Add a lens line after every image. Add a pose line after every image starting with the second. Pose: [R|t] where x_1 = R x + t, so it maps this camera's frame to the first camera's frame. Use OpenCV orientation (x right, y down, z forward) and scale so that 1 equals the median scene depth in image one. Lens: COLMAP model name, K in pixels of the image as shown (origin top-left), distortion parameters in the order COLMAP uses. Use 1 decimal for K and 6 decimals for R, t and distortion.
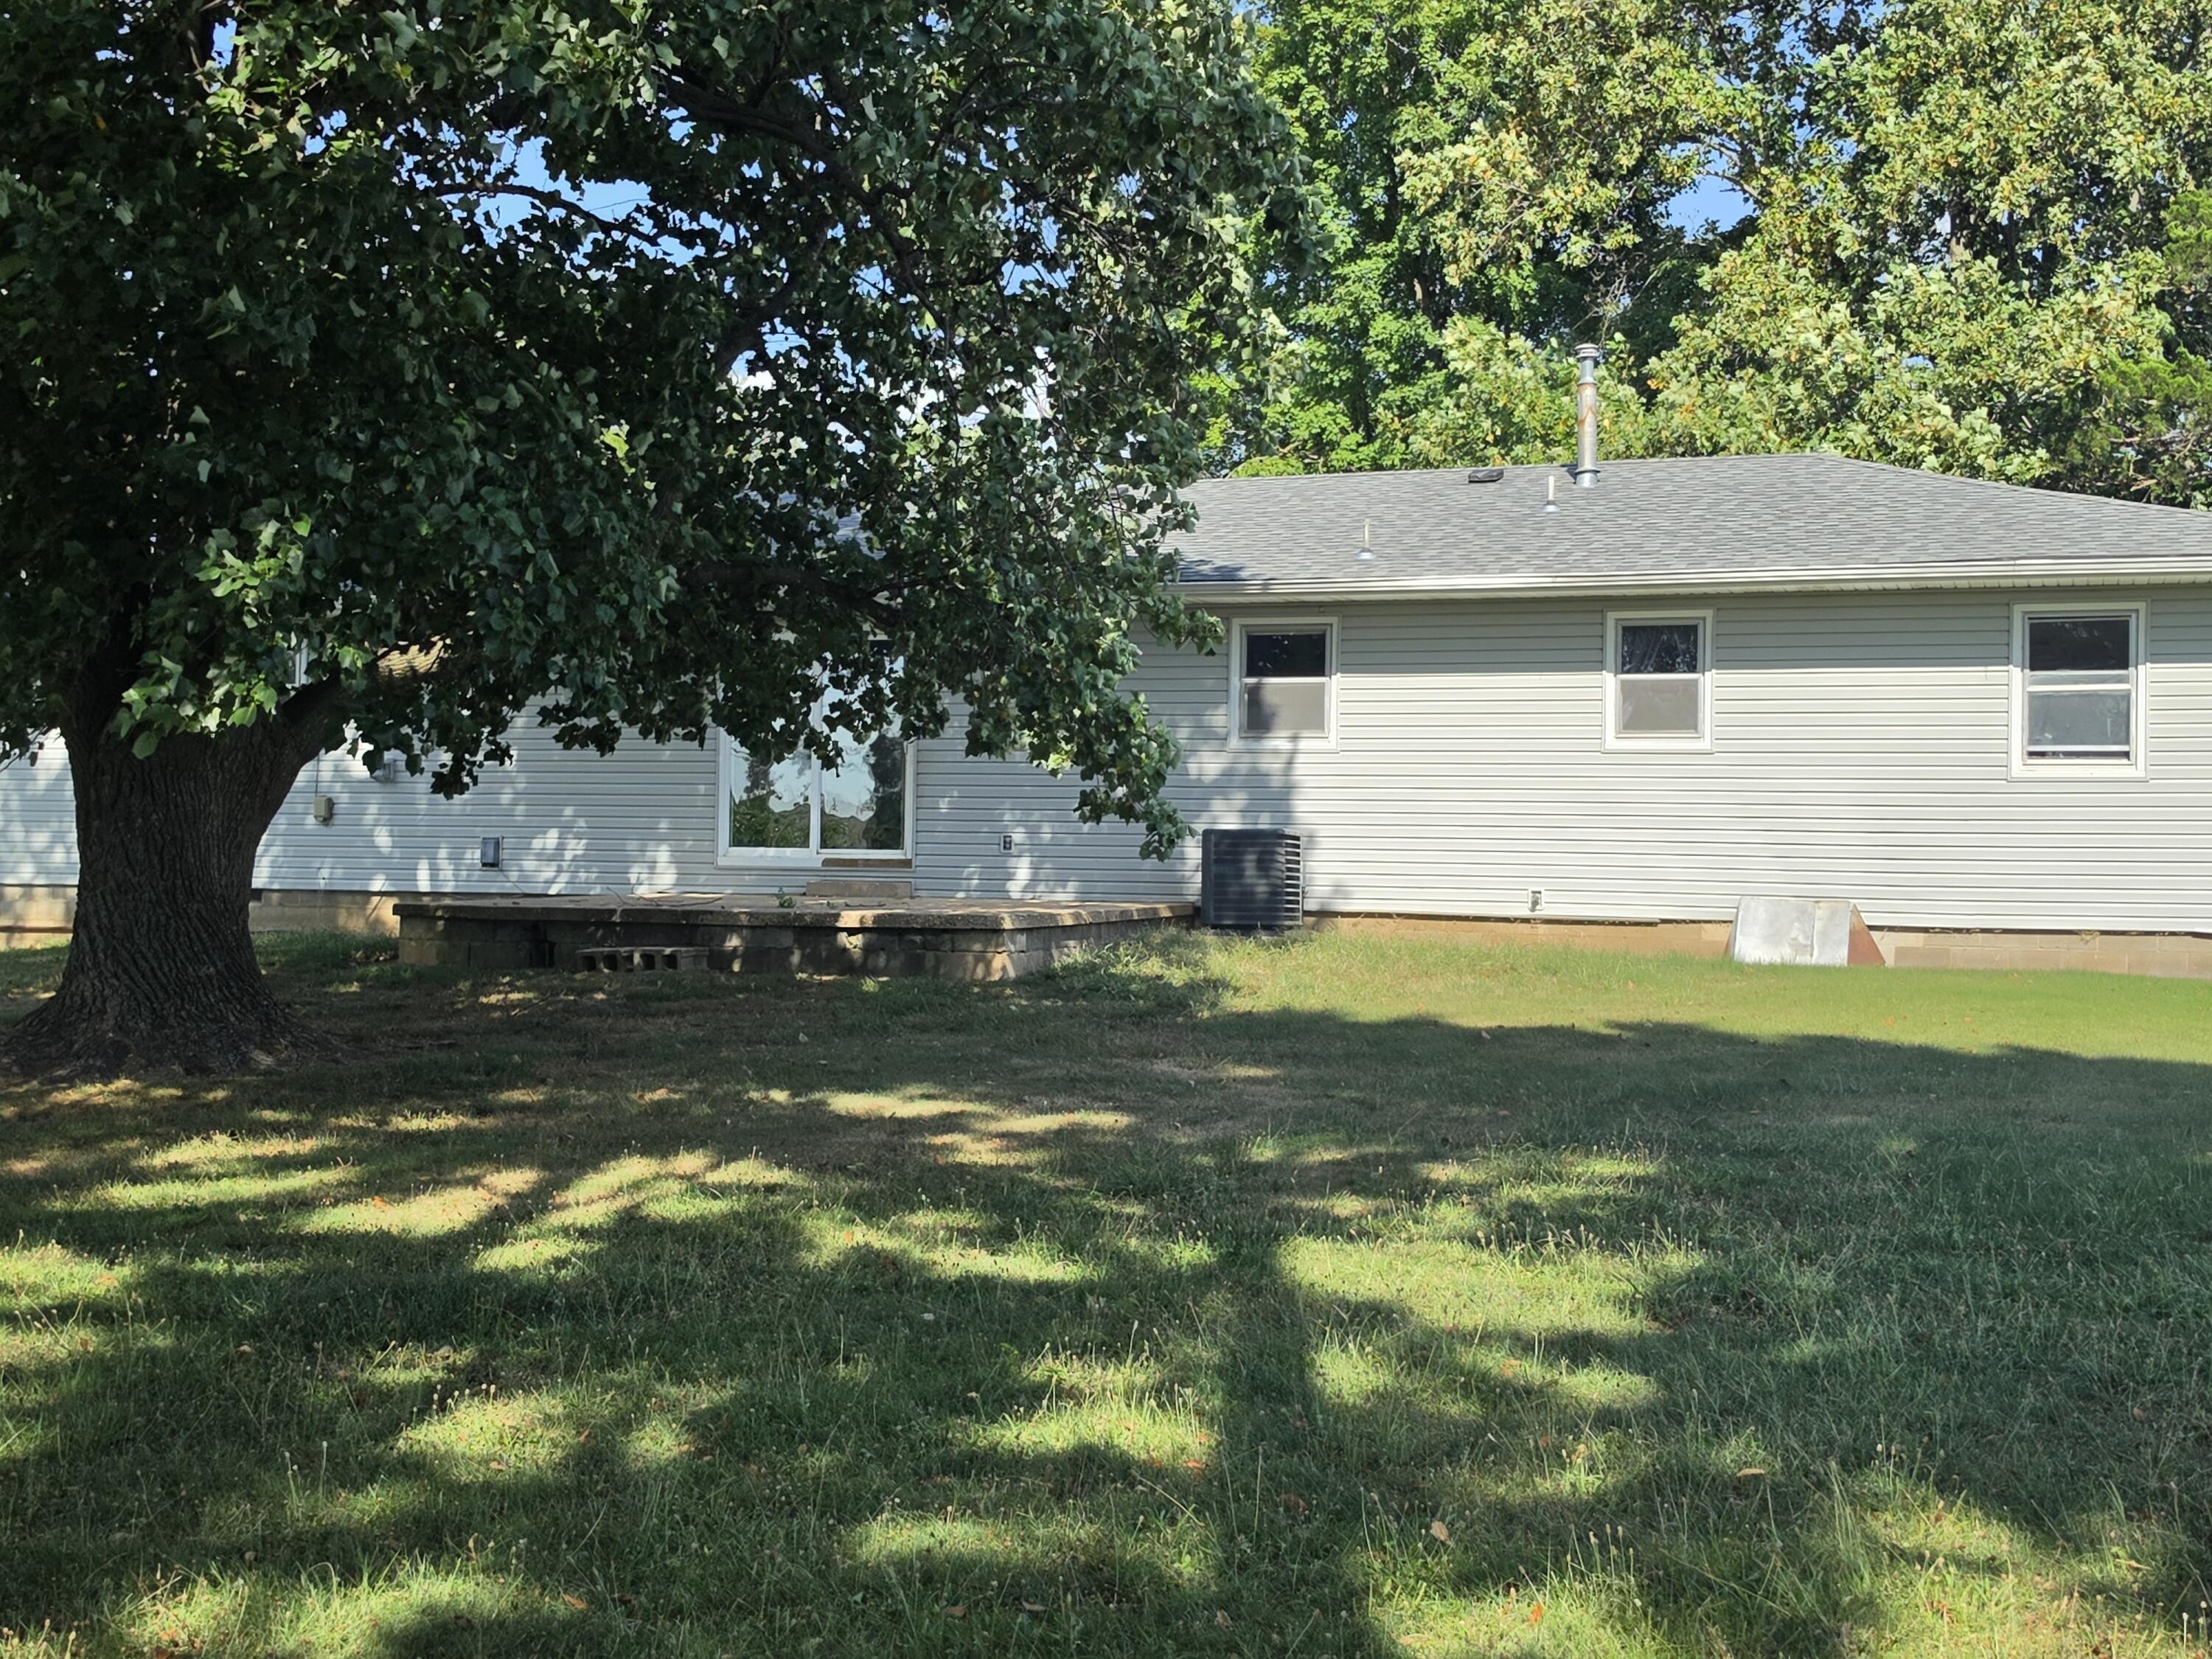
lens RADIAL K [[2611.4, 0, 1104.9], [0, 2611.4, 825.5], [0, 0, 1]] dist [-0.063692, 0.000000]
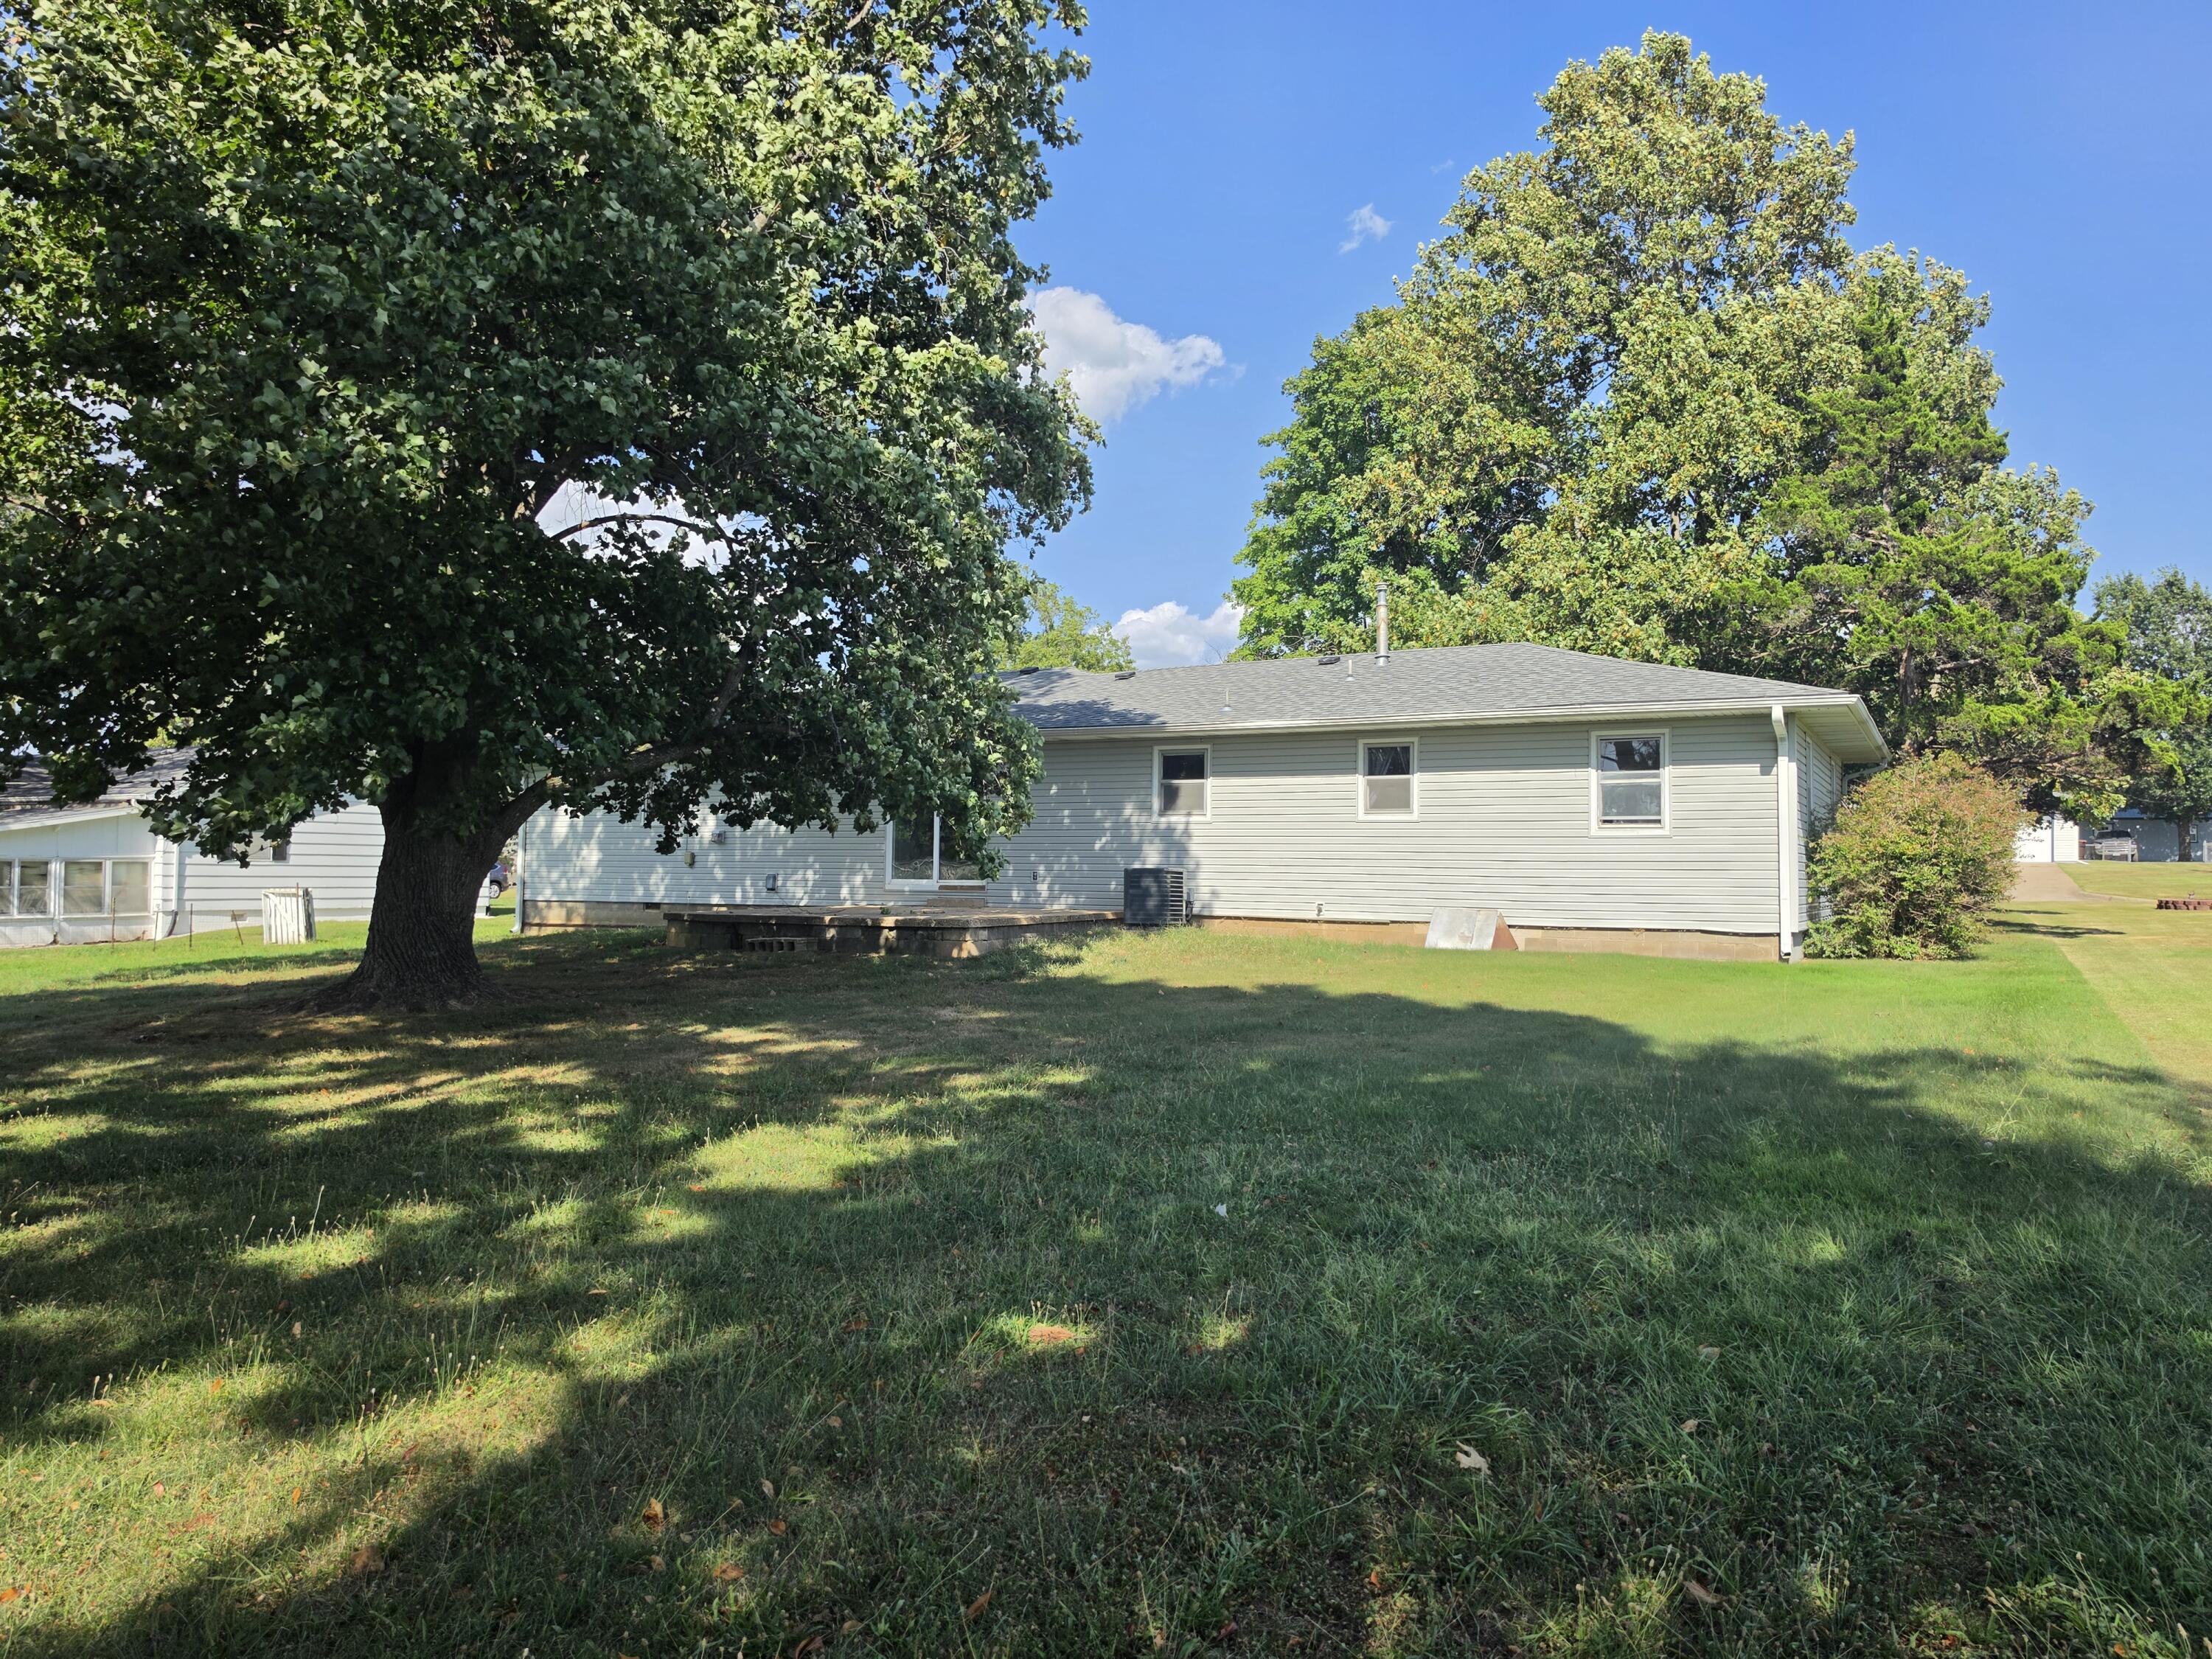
lens RADIAL K [[1491.0, 0, 1145.3], [0, 1491.0, 740.6], [0, 0, 1]] dist [0.020883, -0.011232]
pose [[0.993188, -0.013695, -0.115718, 0.160776], [0.004304, 0.996703, -0.081025, -0.002725], [0.116446, 0.079975, 0.989972, 0.015367]]
